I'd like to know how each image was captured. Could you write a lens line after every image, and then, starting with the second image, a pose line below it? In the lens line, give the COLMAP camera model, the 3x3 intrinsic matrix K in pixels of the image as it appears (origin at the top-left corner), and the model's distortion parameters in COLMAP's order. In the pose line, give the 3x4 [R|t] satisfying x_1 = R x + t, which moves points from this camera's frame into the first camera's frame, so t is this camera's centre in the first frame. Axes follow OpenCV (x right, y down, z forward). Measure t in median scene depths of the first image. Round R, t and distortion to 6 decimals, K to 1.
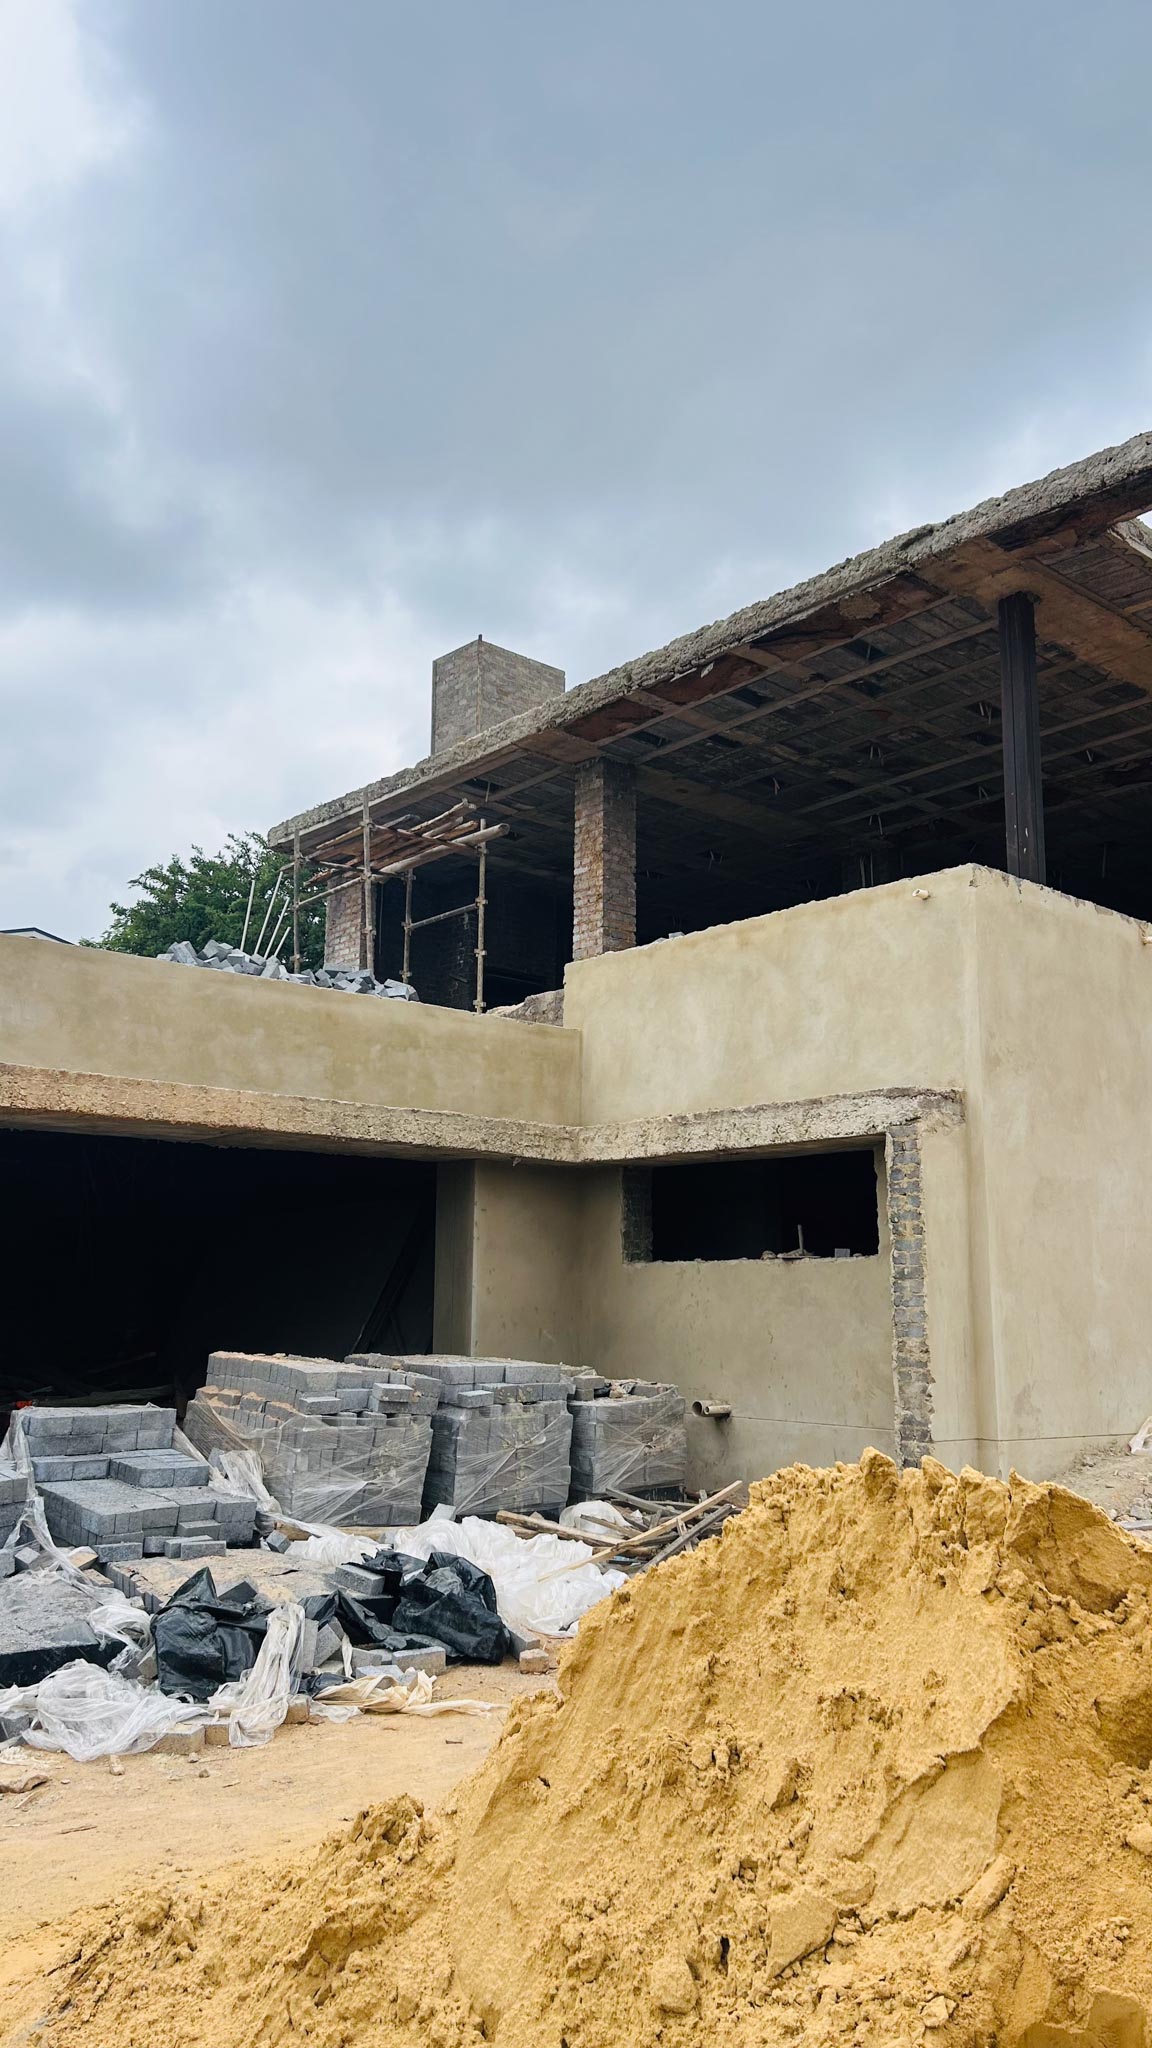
lens RADIAL K [[1521.5, 0, 560.2], [0, 1521.5, 1031.5], [0, 0, 1]] dist [0.150284, -0.419142]
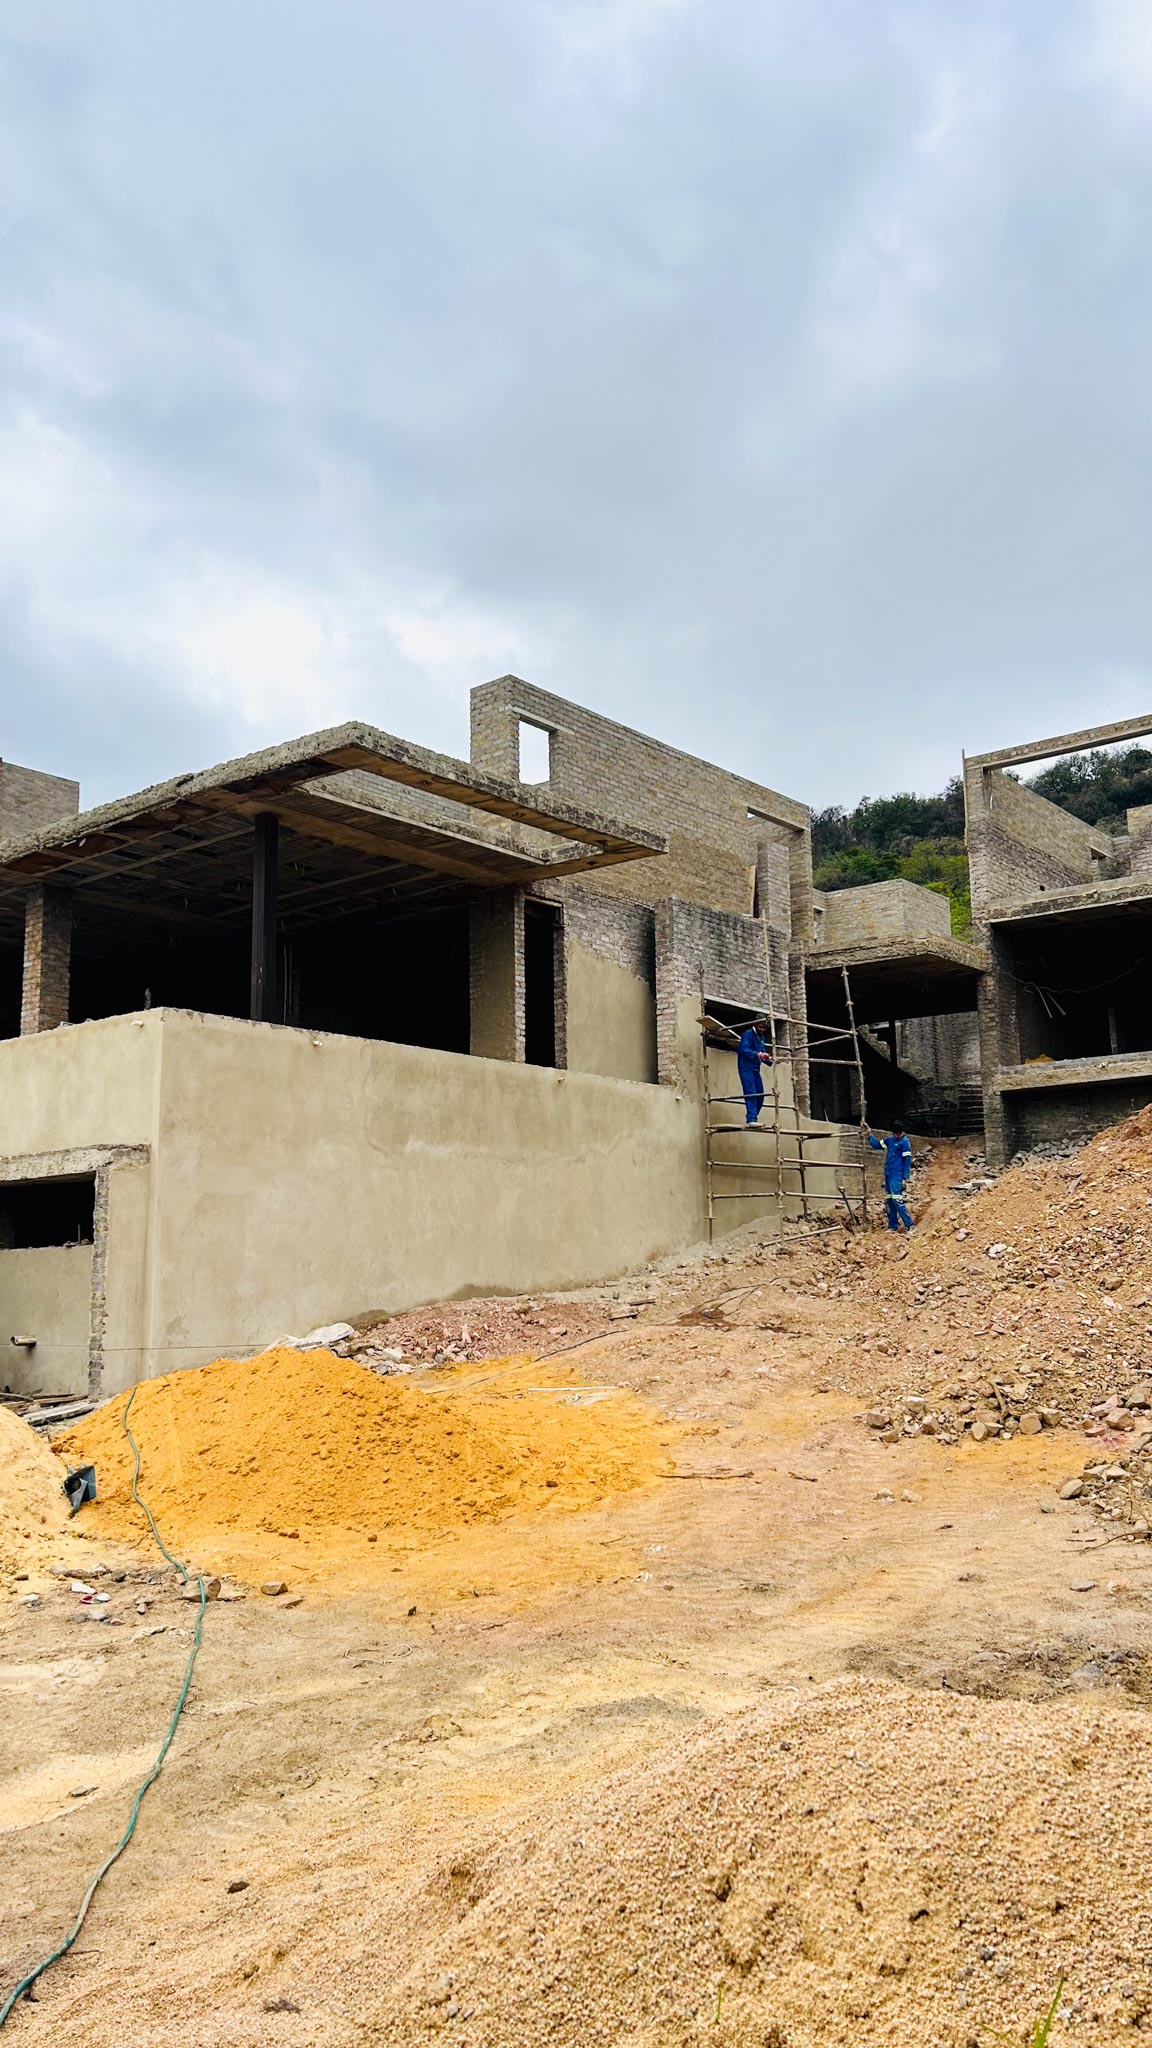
lens RADIAL K [[1521.5, 0, 560.2], [0, 1521.5, 1031.5], [0, 0, 1]] dist [0.150284, -0.419142]
pose [[0.988046, 0.001239, 0.154156, 0.391561], [-0.003907, 0.999848, 0.017008, -0.100966], [-0.154112, -0.017407, 0.987900, -0.638929]]
